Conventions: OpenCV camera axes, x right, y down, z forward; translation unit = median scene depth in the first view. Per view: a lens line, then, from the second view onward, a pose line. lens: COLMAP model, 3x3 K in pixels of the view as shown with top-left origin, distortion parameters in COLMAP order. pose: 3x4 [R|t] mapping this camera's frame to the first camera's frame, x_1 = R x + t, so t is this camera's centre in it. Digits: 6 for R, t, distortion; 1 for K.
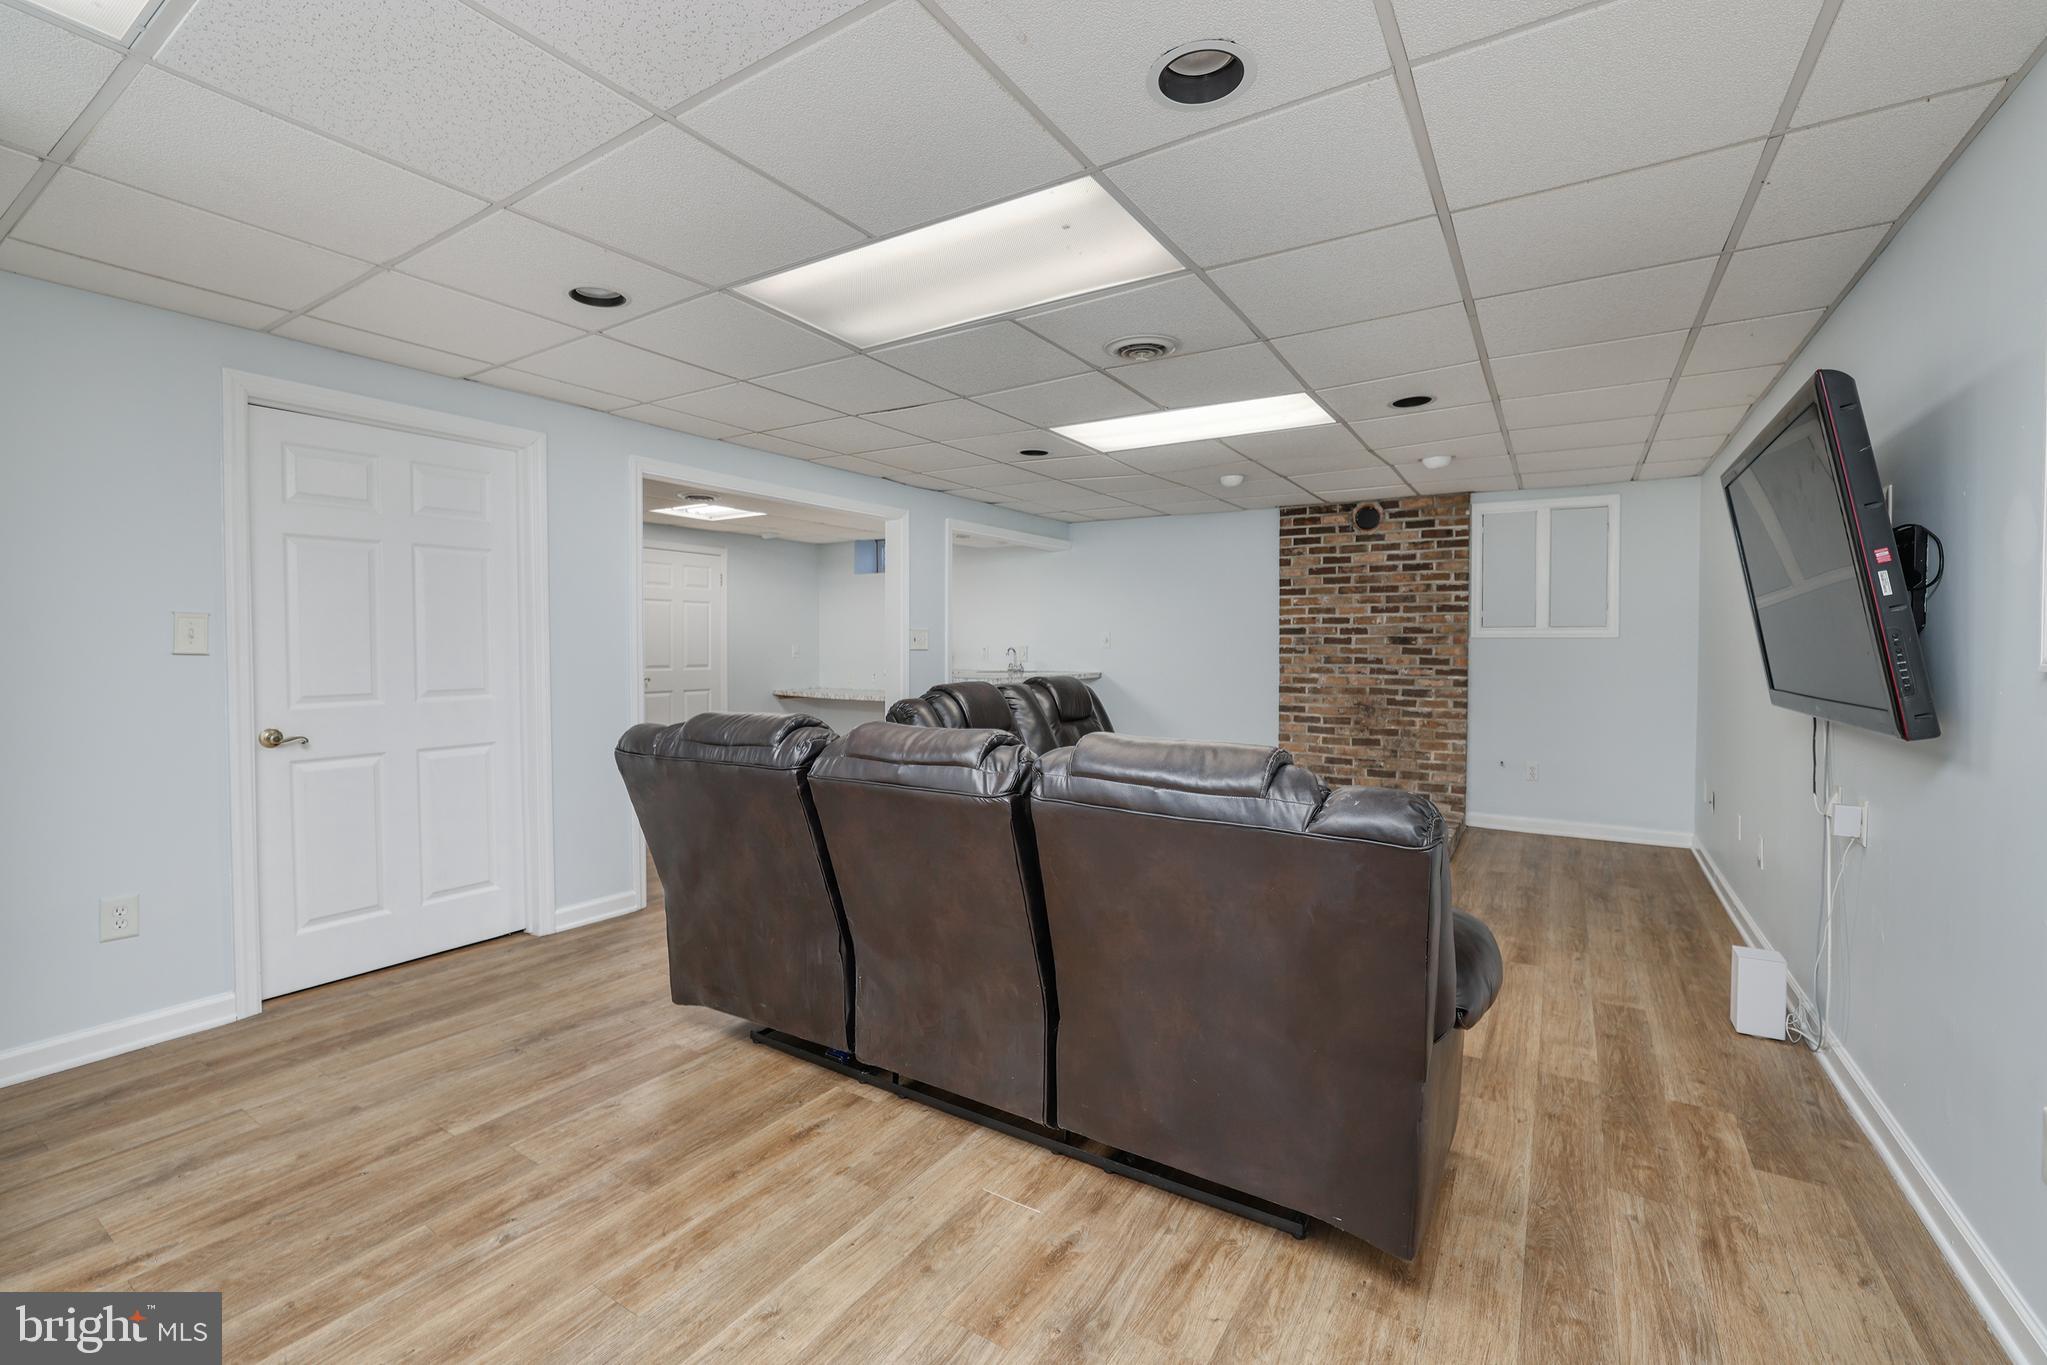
lens RADIAL K [[849.6, 0, 1030.0], [0, 849.6, 668.9], [0, 0, 1]] dist [-0.000983, -0.000058]
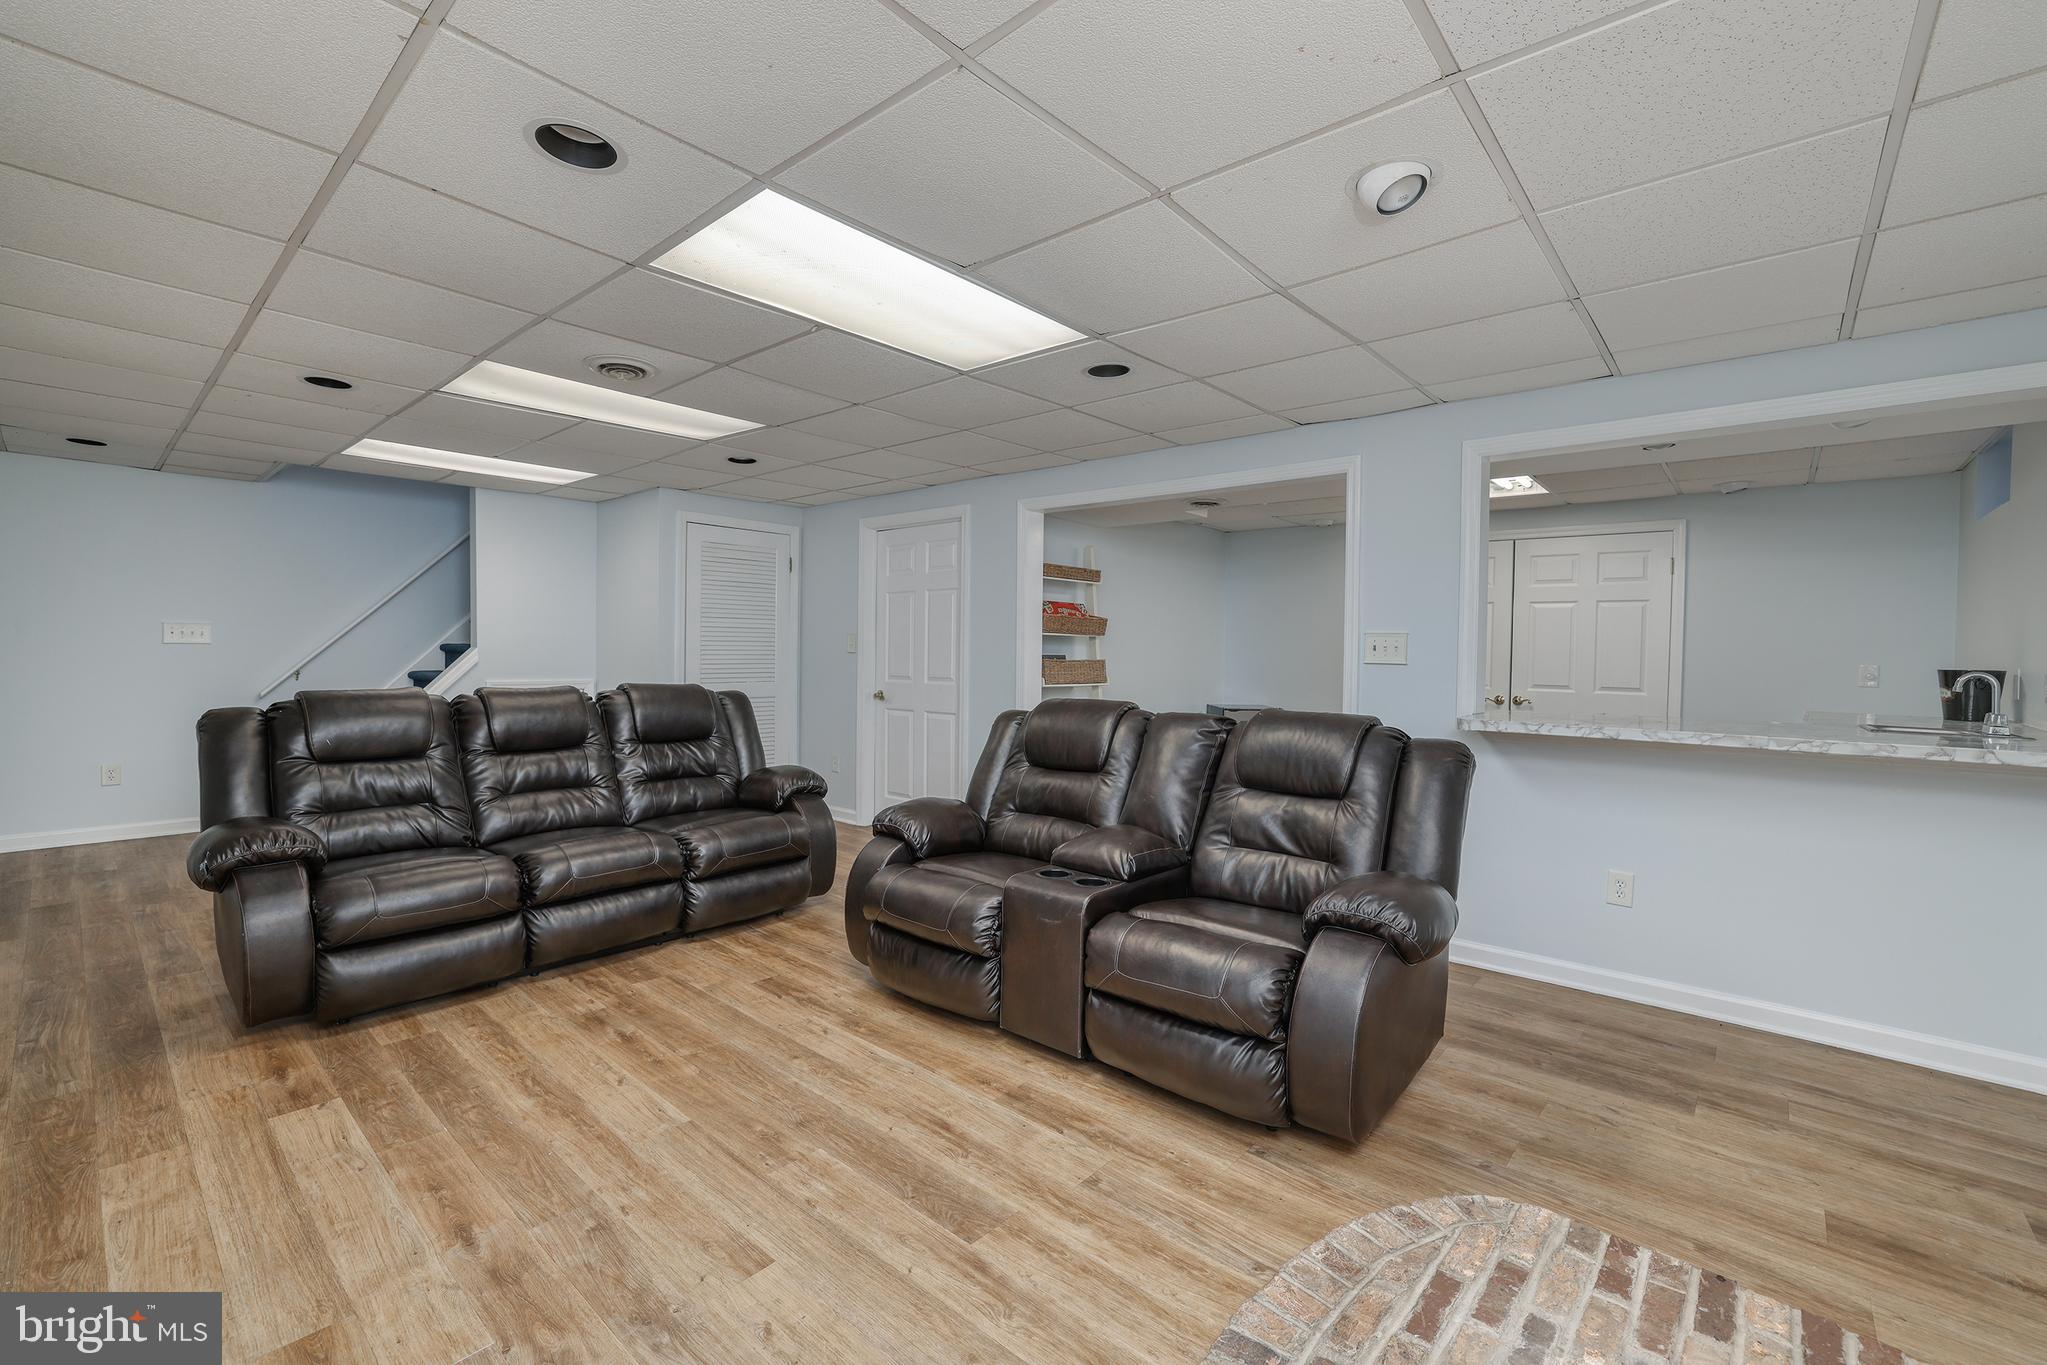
lens RADIAL K [[849.6, 0, 1030.0], [0, 849.6, 668.9], [0, 0, 1]] dist [-0.000983, -0.000058]
pose [[-0.152764, 0.019620, -0.988068, 1.317024], [-0.038441, 0.998928, 0.025779, -0.051654], [0.987515, 0.041921, -0.151846, 1.967743]]
